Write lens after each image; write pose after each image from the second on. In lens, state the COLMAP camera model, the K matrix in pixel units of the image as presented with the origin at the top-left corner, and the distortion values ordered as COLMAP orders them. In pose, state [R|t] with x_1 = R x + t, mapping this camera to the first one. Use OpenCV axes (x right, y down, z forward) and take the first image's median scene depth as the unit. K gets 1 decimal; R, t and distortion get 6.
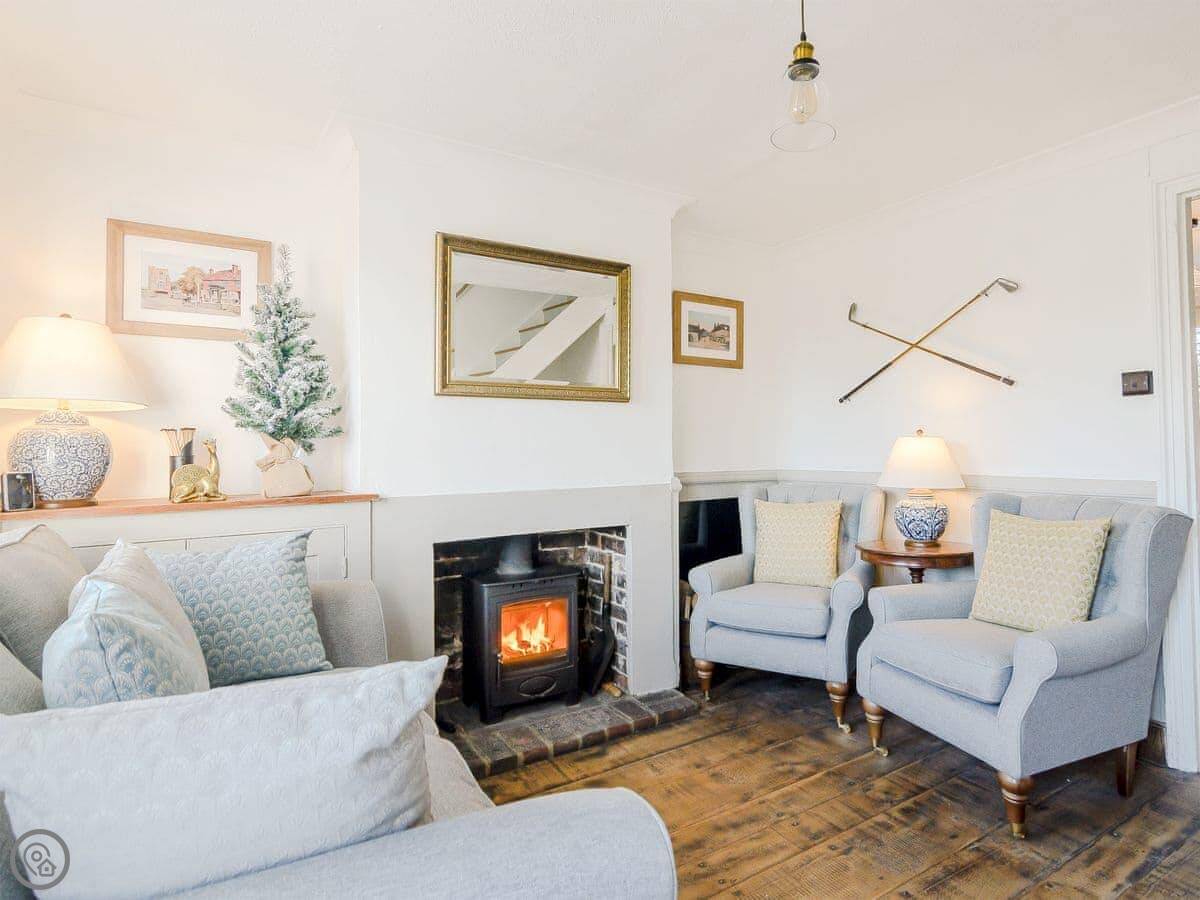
lens RADIAL K [[894.7, 0, 599.6], [0, 894.7, 425.9], [0, 0, 1]] dist [0.063752, -0.051216]
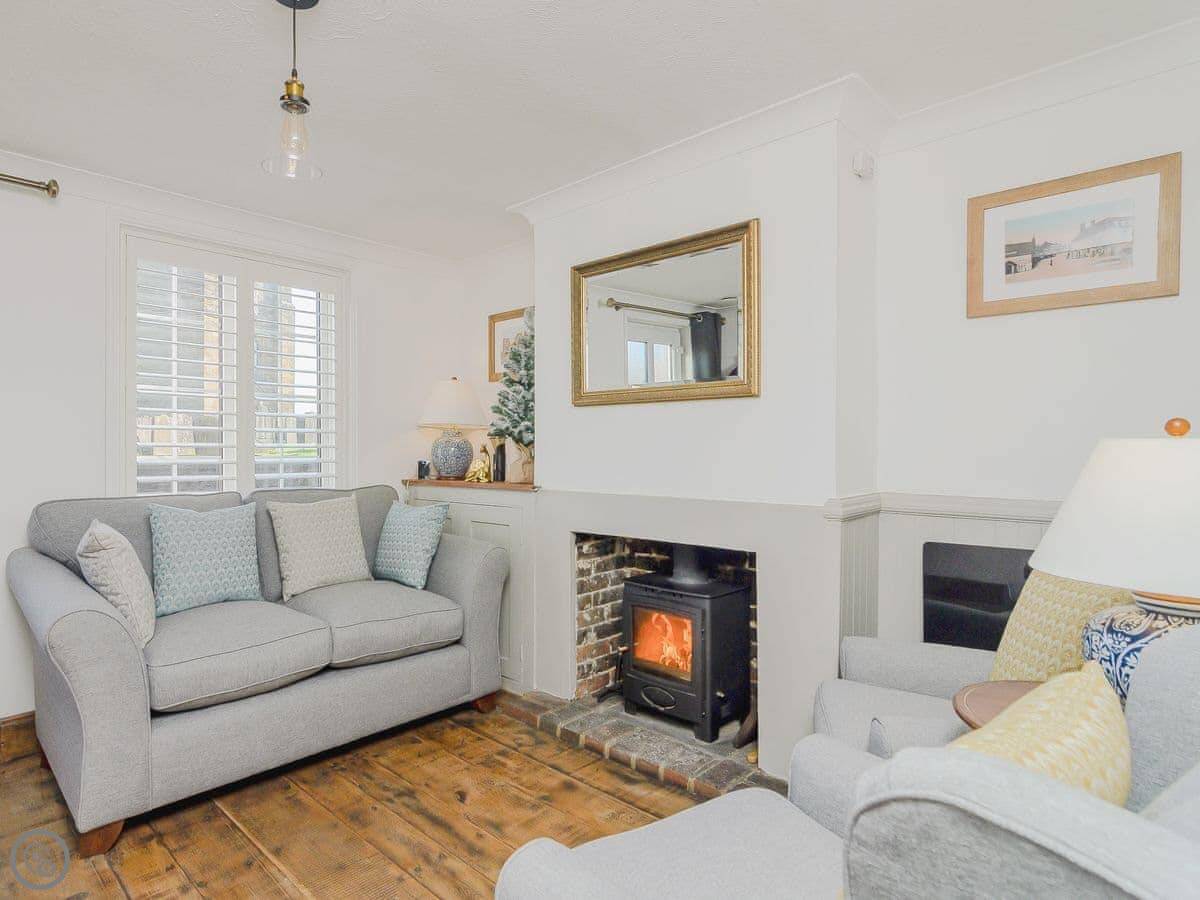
lens RADIAL K [[926.9, 0, 600.0], [0, 926.9, 450.0], [0, 0, 1]] dist [0.063406, -0.064108]
pose [[-0.041542, 0.018033, -0.998974, 0.925213], [0.026876, 0.999495, 0.016925, 0.002821], [0.998775, -0.026145, -0.042006, 0.975954]]
